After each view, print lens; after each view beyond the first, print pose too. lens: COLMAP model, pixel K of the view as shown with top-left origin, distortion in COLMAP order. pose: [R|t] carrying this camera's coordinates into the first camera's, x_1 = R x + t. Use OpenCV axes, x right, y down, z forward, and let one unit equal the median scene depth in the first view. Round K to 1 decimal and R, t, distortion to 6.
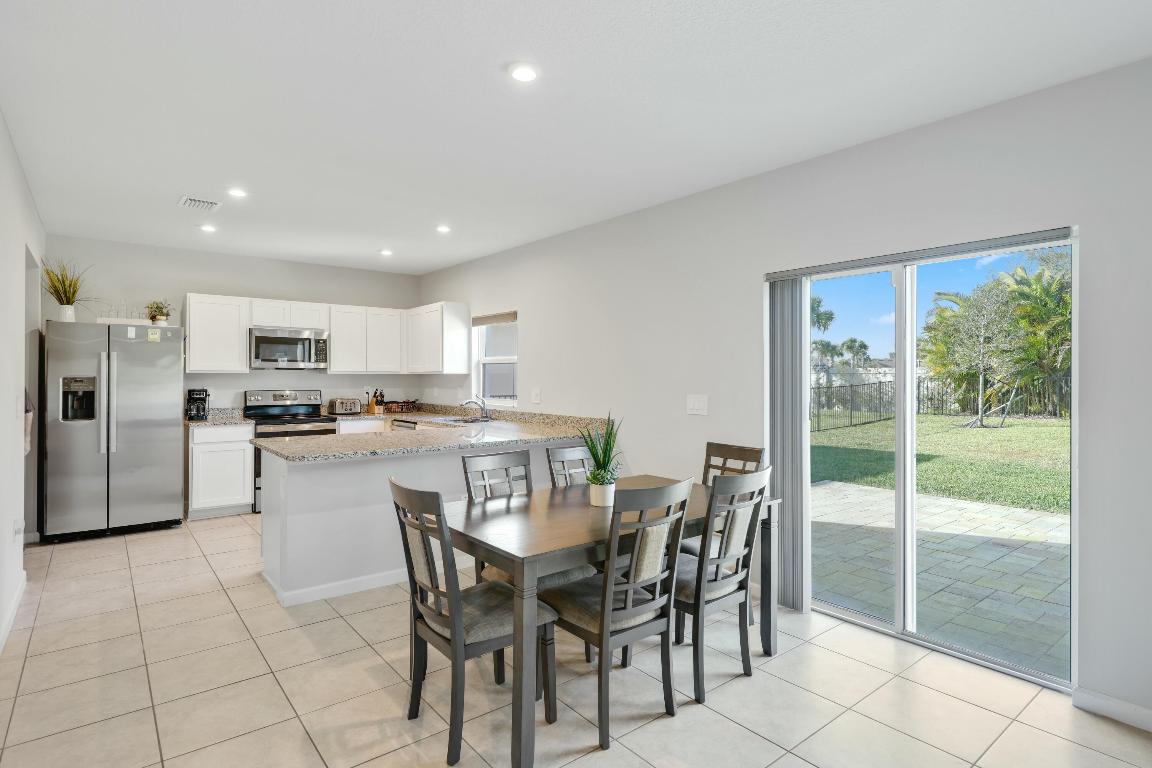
lens RADIAL K [[597.2, 0, 575.3], [0, 597.2, 374.4], [0, 0, 1]] dist [0.003219, -0.000789]
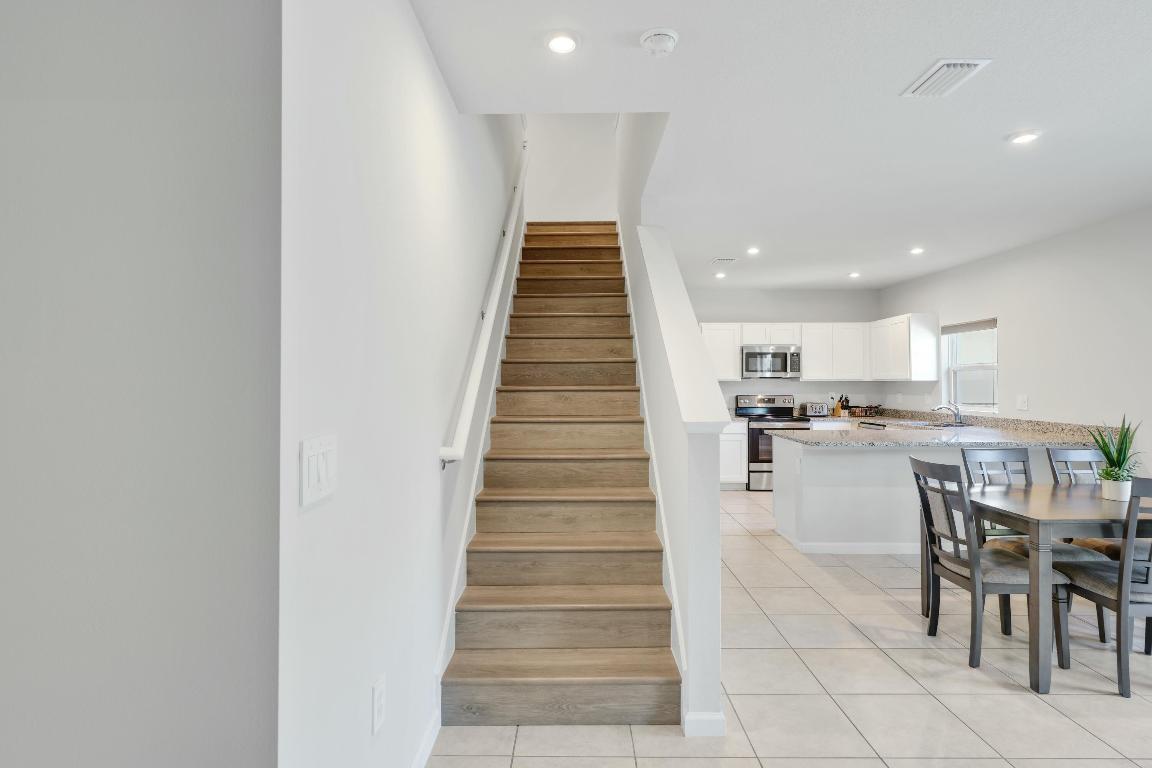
lens RADIAL K [[597.2, 0, 574.7], [0, 597.2, 373.1], [0, 0, 1]] dist [0.003219, -0.000789]
pose [[0.776083, -0.015841, -0.630432, -0.017005], [0.006620, 0.999834, -0.016972, -0.000866], [0.630597, 0.008998, 0.776059, -0.263631]]
